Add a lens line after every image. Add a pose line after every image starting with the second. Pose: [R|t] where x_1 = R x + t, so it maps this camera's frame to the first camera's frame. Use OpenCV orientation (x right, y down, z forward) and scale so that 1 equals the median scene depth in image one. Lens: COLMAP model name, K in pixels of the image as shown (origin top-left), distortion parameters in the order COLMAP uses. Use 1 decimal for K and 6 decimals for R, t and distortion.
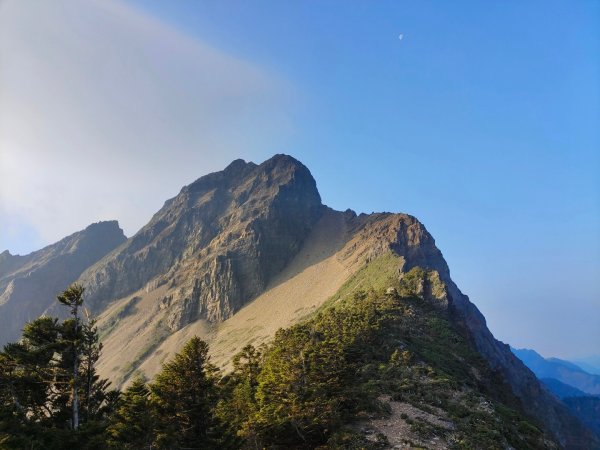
lens RADIAL K [[460.3, 0, 303.0], [0, 460.3, 223.2], [0, 0, 1]] dist [0.046273, -0.057230]
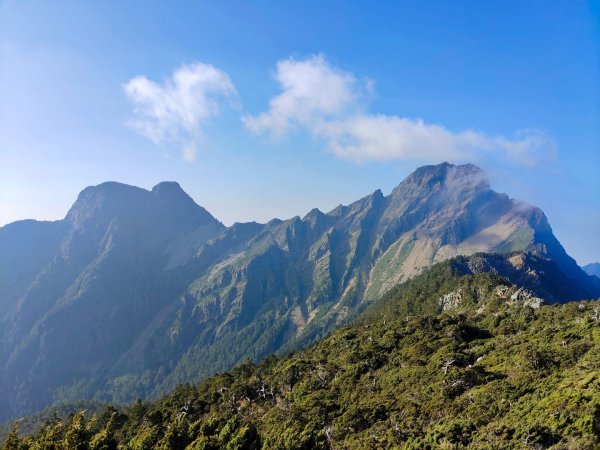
lens RADIAL K [[460.3, 0, 297.2], [0, 460.3, 226.6], [0, 0, 1]] dist [0.046273, -0.057230]
pose [[0.974810, 0.066433, -0.212915, -0.520074], [-0.016681, 0.973653, 0.227424, -0.497132], [0.222414, -0.218143, 0.950235, -1.770223]]
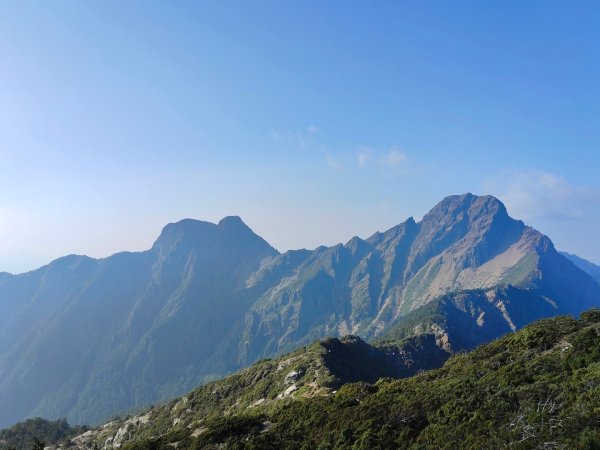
lens RADIAL K [[489.3, 0, 299.1], [0, 489.3, 222.1], [0, 0, 1]] dist [0.044975, -0.051018]
pose [[0.956877, 0.041761, -0.287477, -0.387077], [0.021650, 0.976609, 0.213931, -0.866168], [0.289687, -0.210930, 0.933590, -2.502715]]
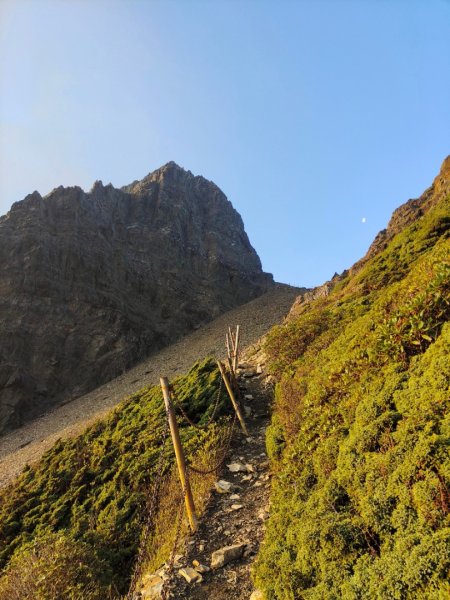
lens RADIAL K [[460.3, 0, 225.6], [0, 460.3, 299.6], [0, 0, 1]] dist [0.046273, -0.057230]
pose [[0.980235, -0.093402, -0.174400, 0.111356], [0.047319, 0.966640, -0.251729, 0.112713], [0.192094, 0.238501, 0.951954, 0.922307]]
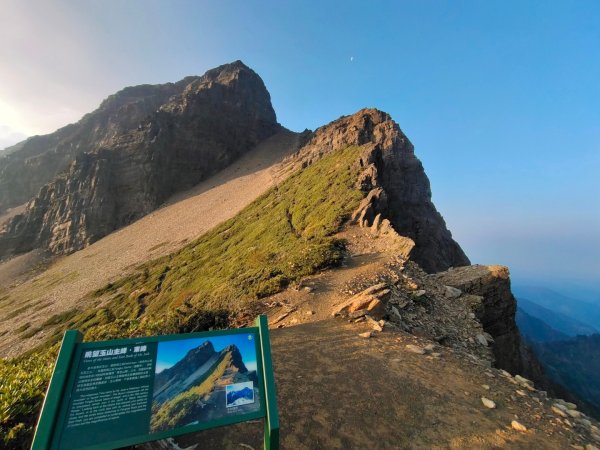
lens RADIAL K [[275.5, 0, 298.1], [0, 275.5, 219.6], [0, 0, 1]] dist [-0.005900, -0.000079]
pose [[0.998966, 0.045366, 0.002895, 0.132159], [-0.045309, 0.988508, 0.144217, 0.099339], [0.003681, -0.144199, 0.989542, 0.642569]]
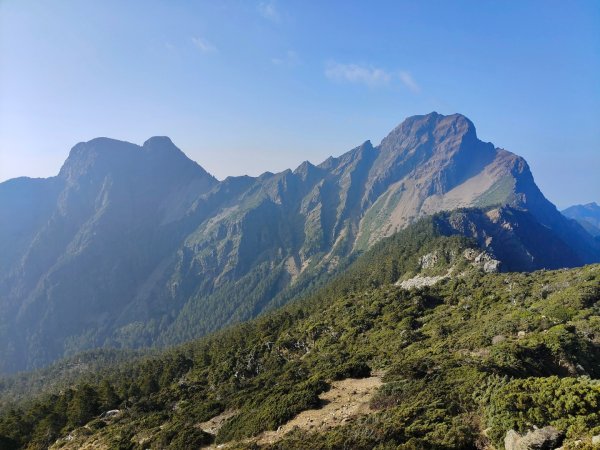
lens RADIAL K [[460.3, 0, 299.2], [0, 460.3, 228.2], [0, 0, 1]] dist [0.046273, -0.057230]
pose [[0.981429, 0.070487, -0.178408, -0.519139], [-0.005715, 0.940375, 0.340091, -0.554566], [0.191742, -0.332756, 0.923314, -1.850798]]
